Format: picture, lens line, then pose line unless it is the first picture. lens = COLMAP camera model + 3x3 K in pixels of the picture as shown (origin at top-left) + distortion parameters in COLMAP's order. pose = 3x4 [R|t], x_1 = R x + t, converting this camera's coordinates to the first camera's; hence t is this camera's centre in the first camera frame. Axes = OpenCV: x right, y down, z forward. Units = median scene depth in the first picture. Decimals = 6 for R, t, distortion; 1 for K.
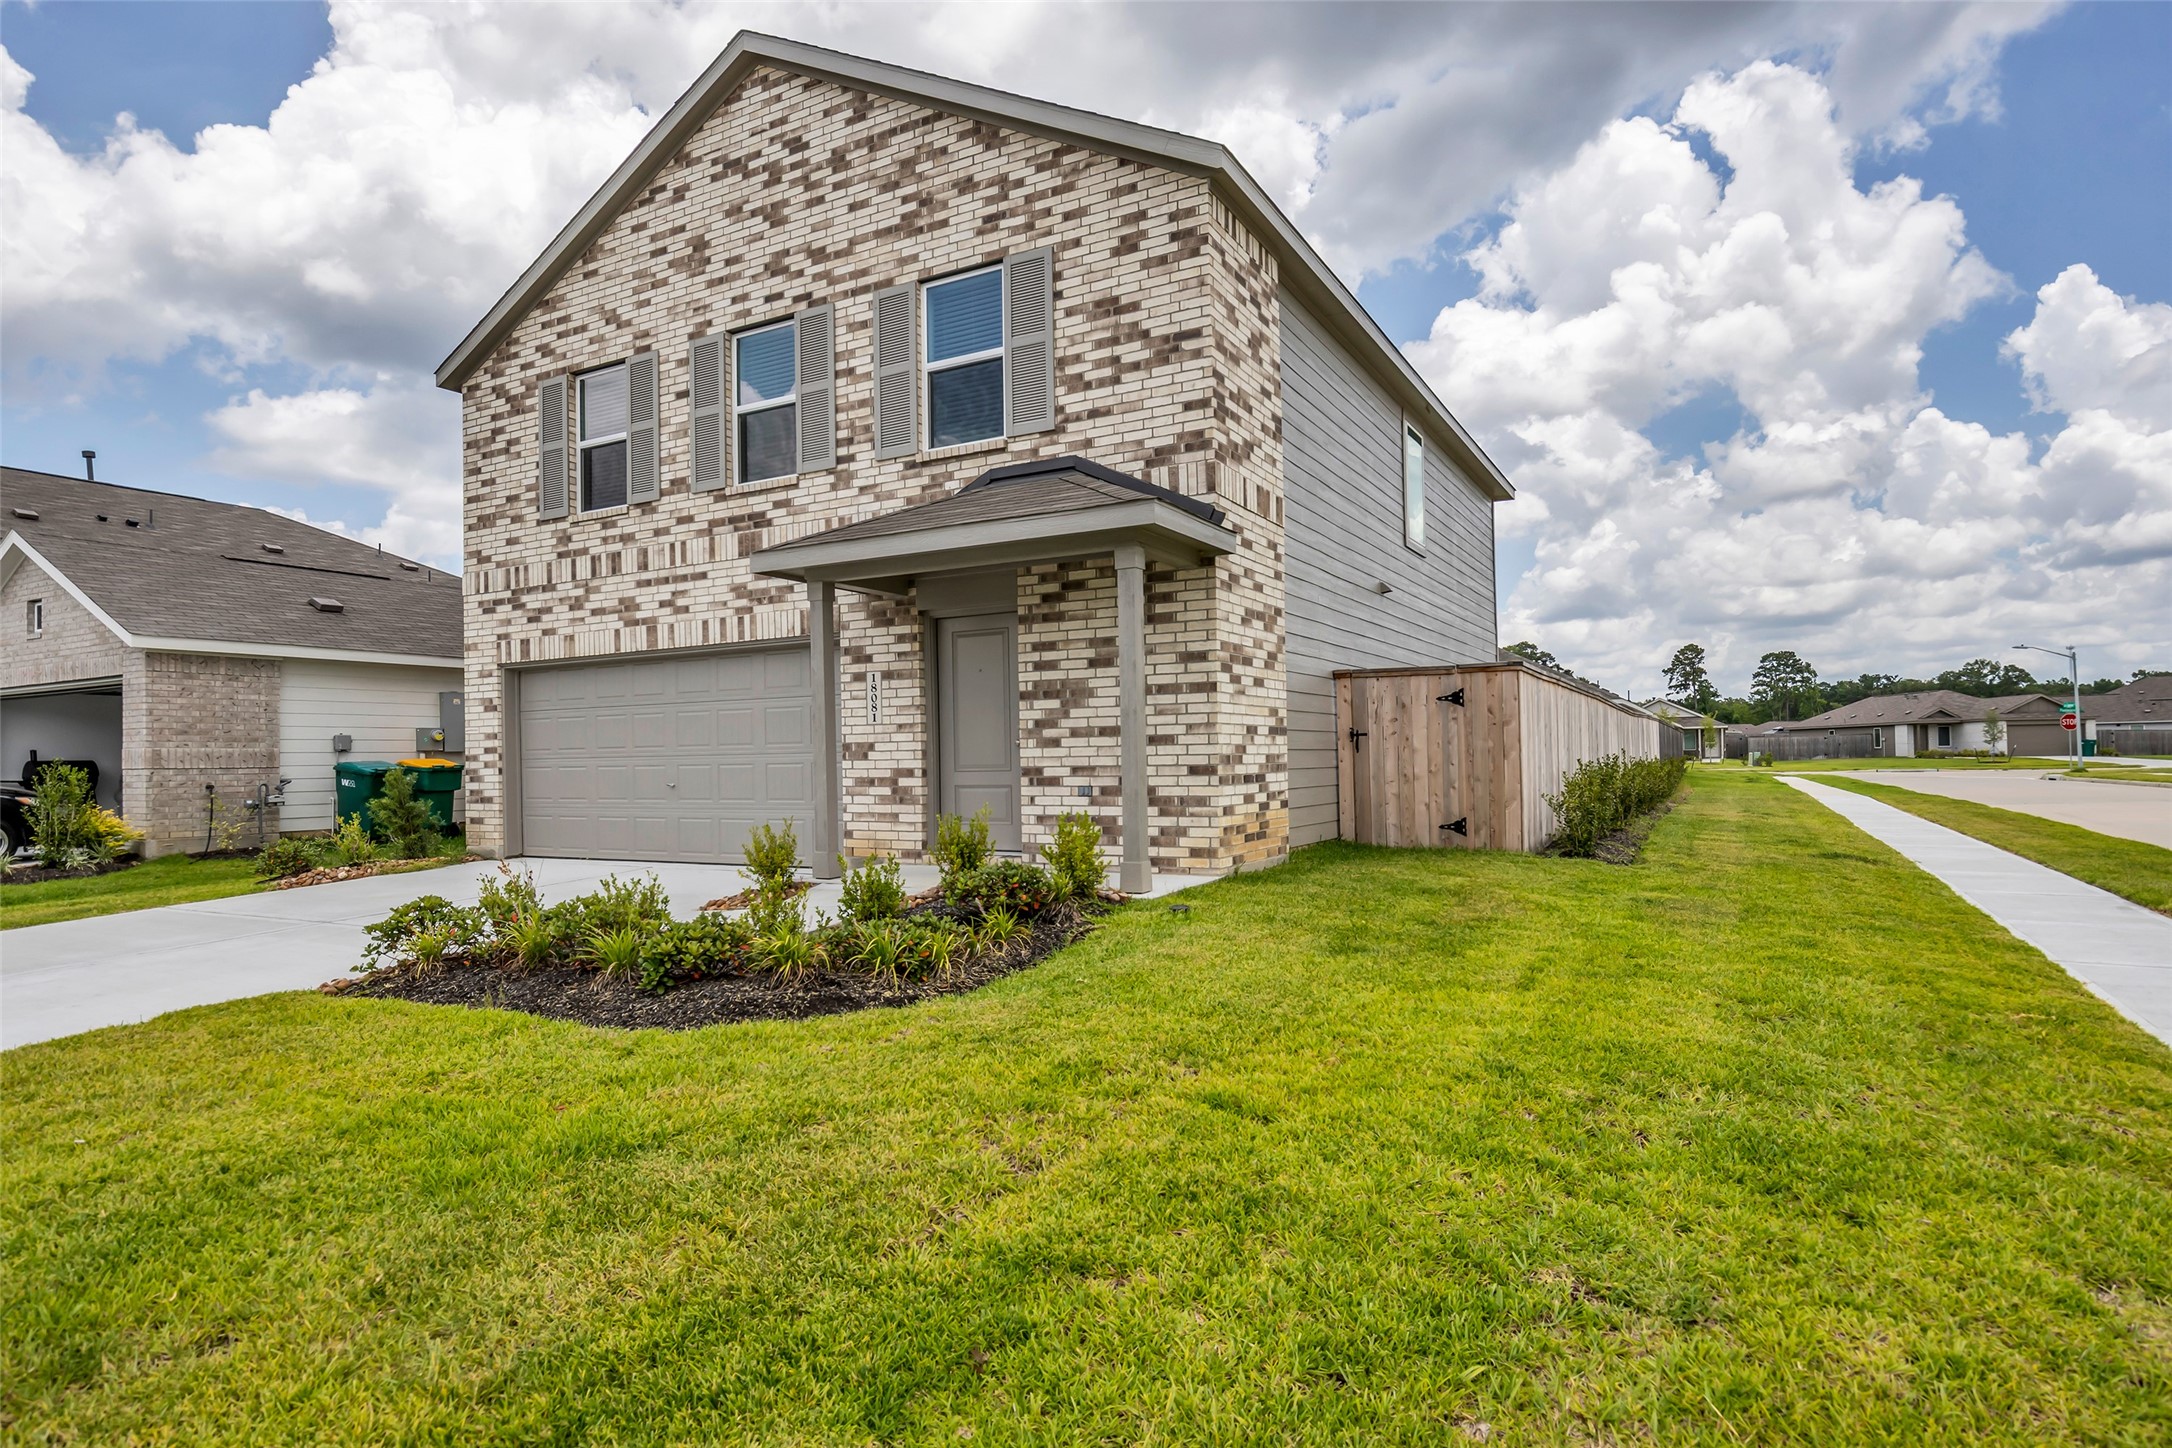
lens RADIAL K [[1188.5, 0, 1084.2], [0, 1188.5, 724.0], [0, 0, 1]] dist [-0.002851, 0.000623]
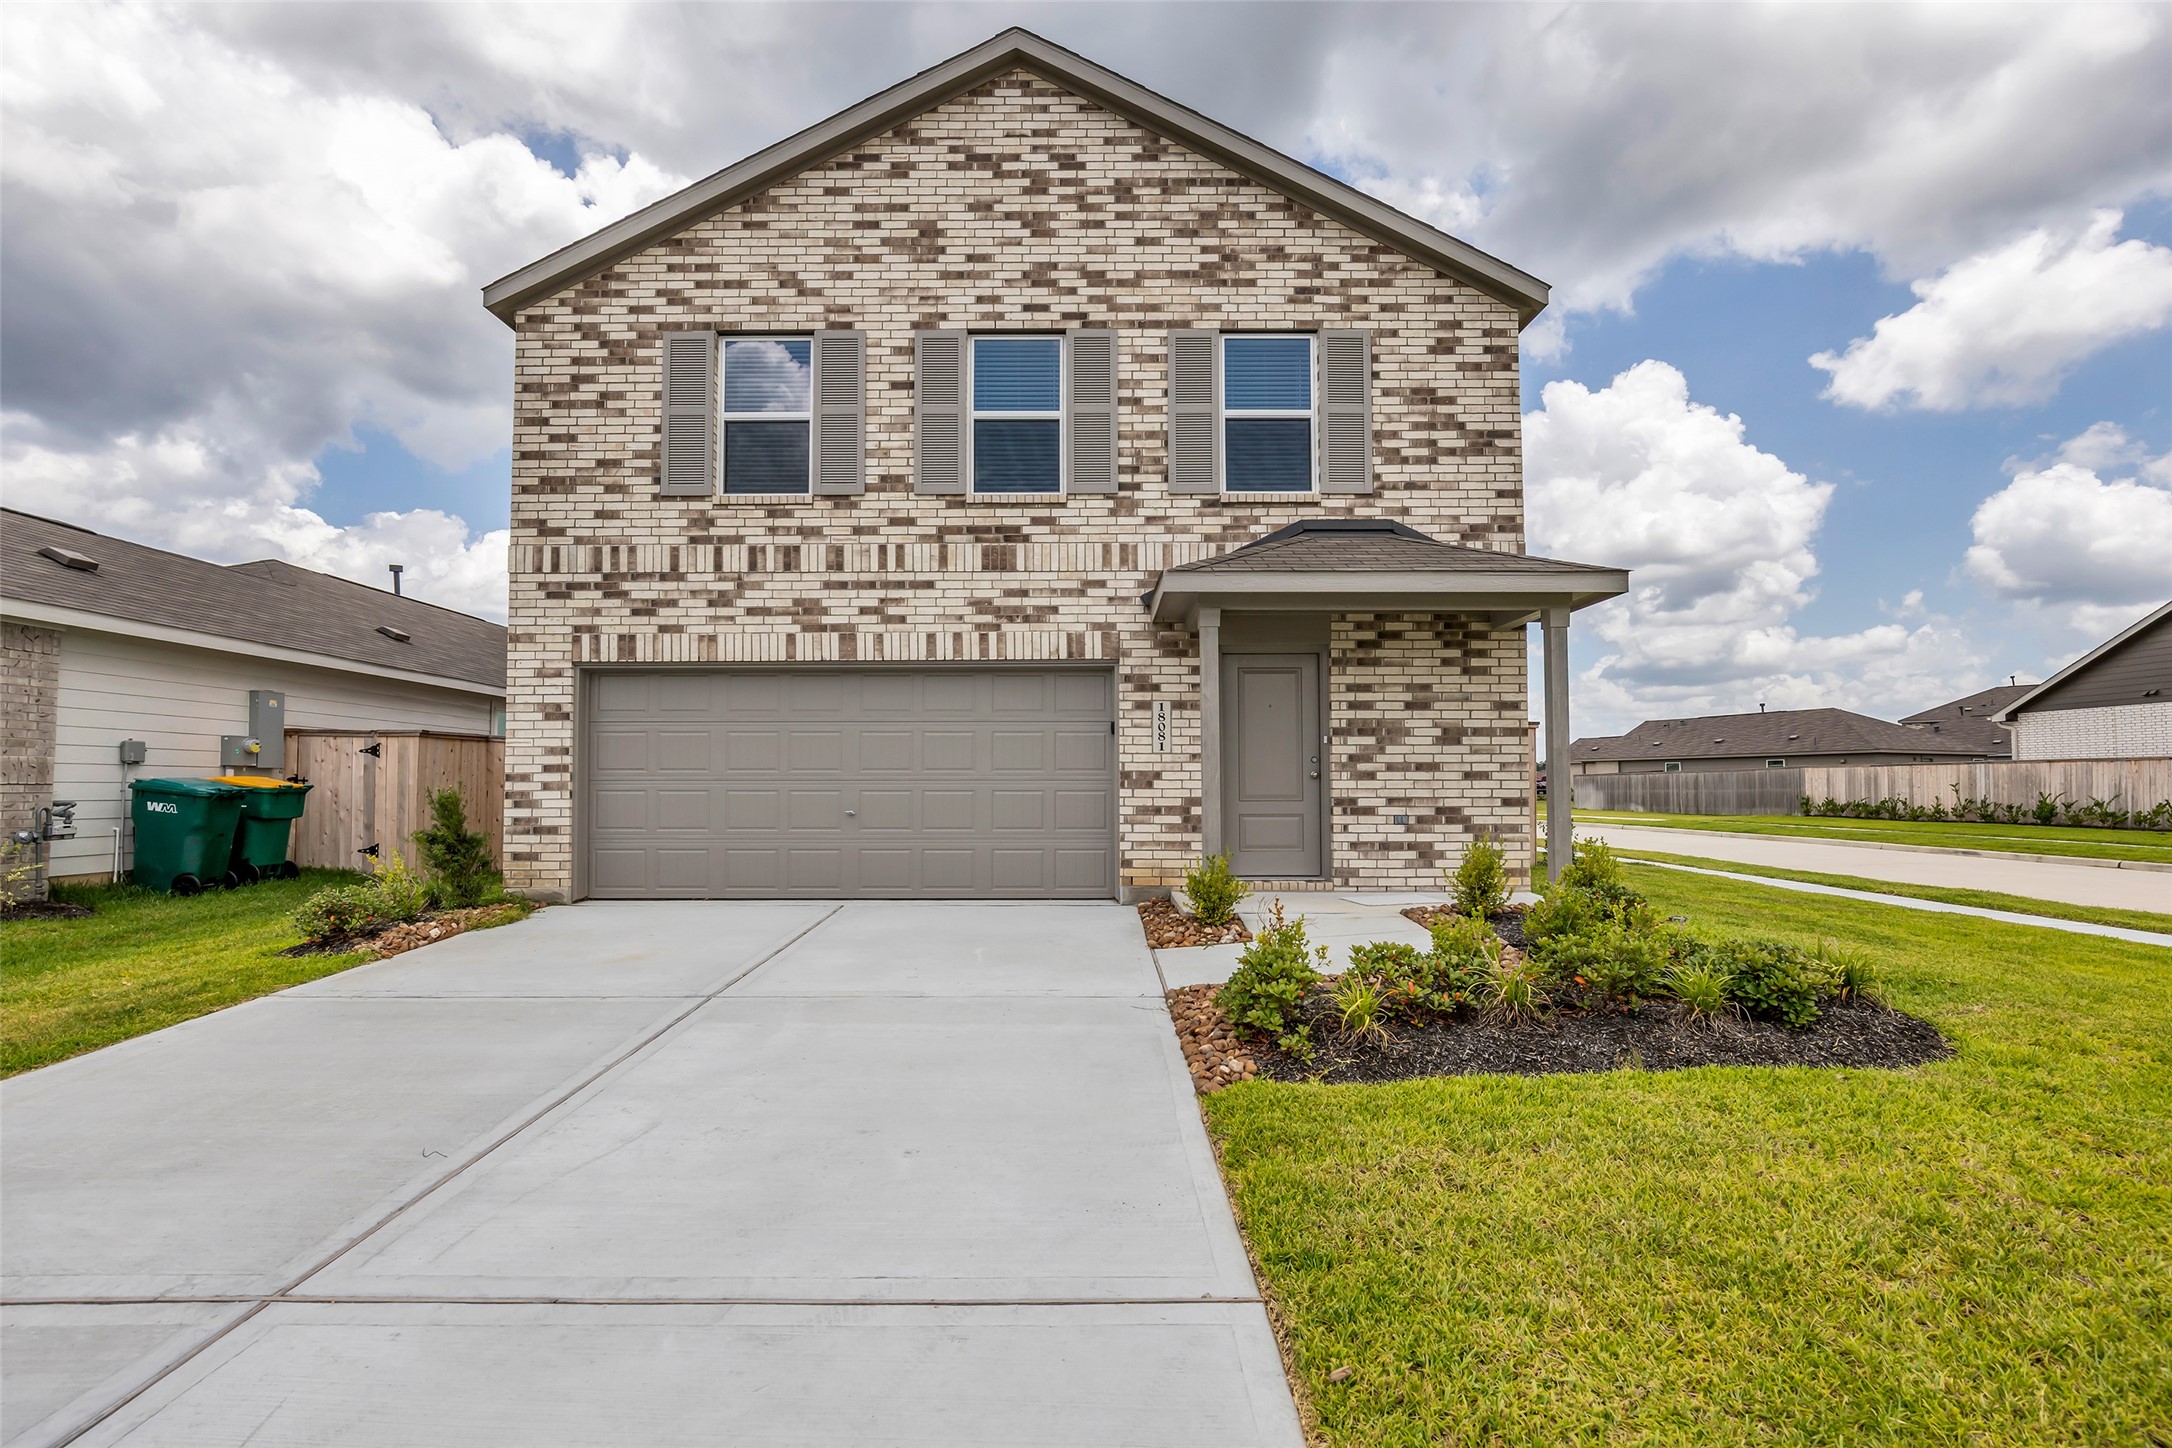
lens RADIAL K [[986.5, 0, 1082.2], [0, 986.5, 743.1], [0, 0, 1]] dist [-0.011179, -0.000148]
pose [[0.871205, 0.039561, 0.489324, -0.632942], [-0.028477, 0.999142, -0.030078, 0.018394], [-0.490094, 0.012270, 0.871583, 0.300660]]
